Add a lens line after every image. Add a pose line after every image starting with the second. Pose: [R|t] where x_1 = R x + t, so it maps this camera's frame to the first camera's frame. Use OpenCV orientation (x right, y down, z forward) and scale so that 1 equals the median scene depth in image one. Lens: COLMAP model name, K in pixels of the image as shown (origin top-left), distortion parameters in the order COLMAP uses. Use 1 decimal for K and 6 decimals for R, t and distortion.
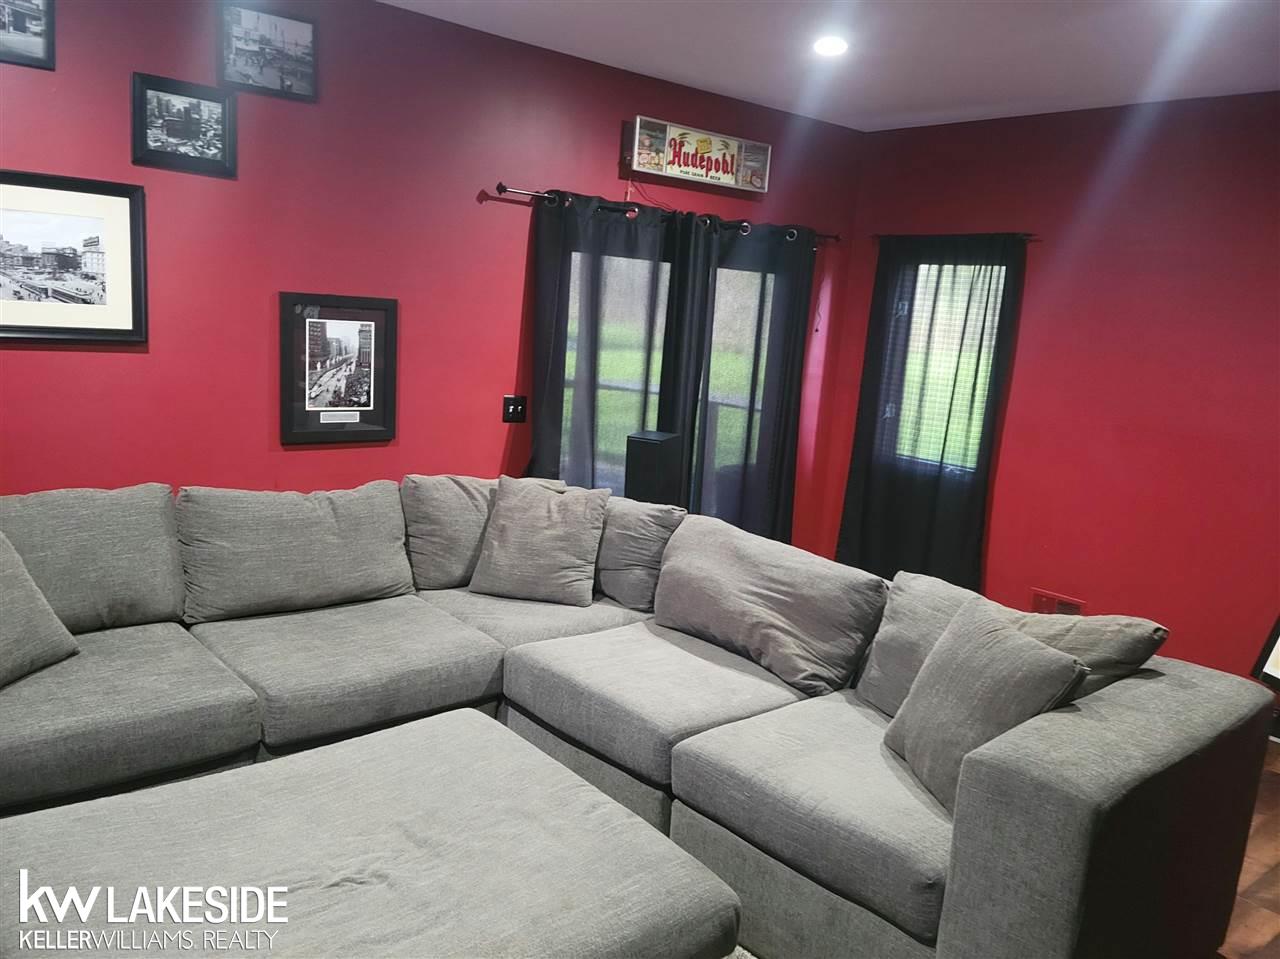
lens RADIAL K [[1014.0, 0, 636.8], [0, 1014.0, 471.8], [0, 0, 1]] dist [0.121678, -0.120029]
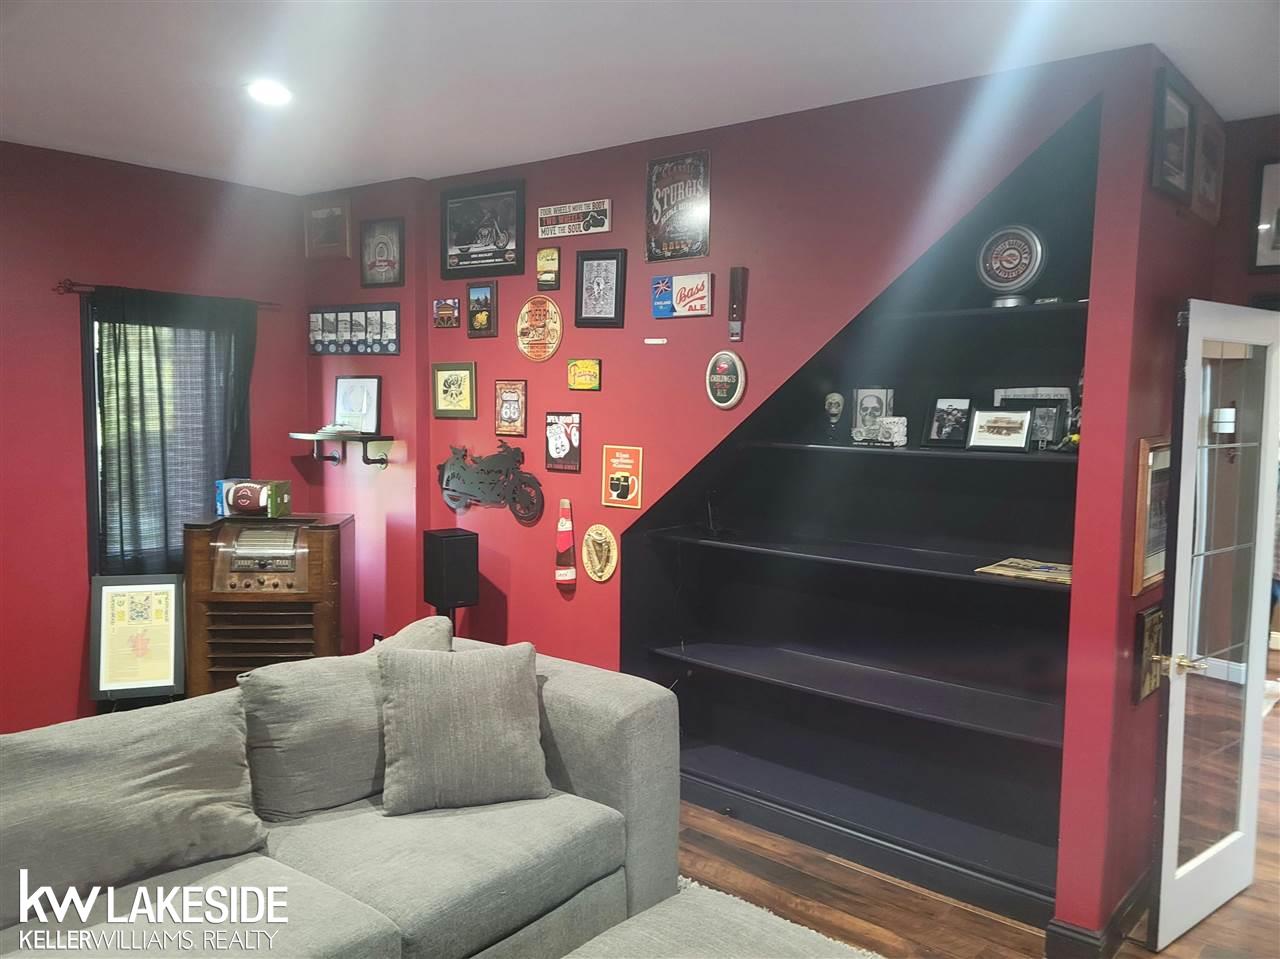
lens RADIAL K [[1014.0, 0, 636.8], [0, 1014.0, 471.8], [0, 0, 1]] dist [0.121678, -0.120029]
pose [[-0.160595, -0.159485, 0.974050, -0.623800], [0.136736, 0.973749, 0.181980, -0.182900], [-0.977503, 0.162412, -0.134572, 0.737751]]
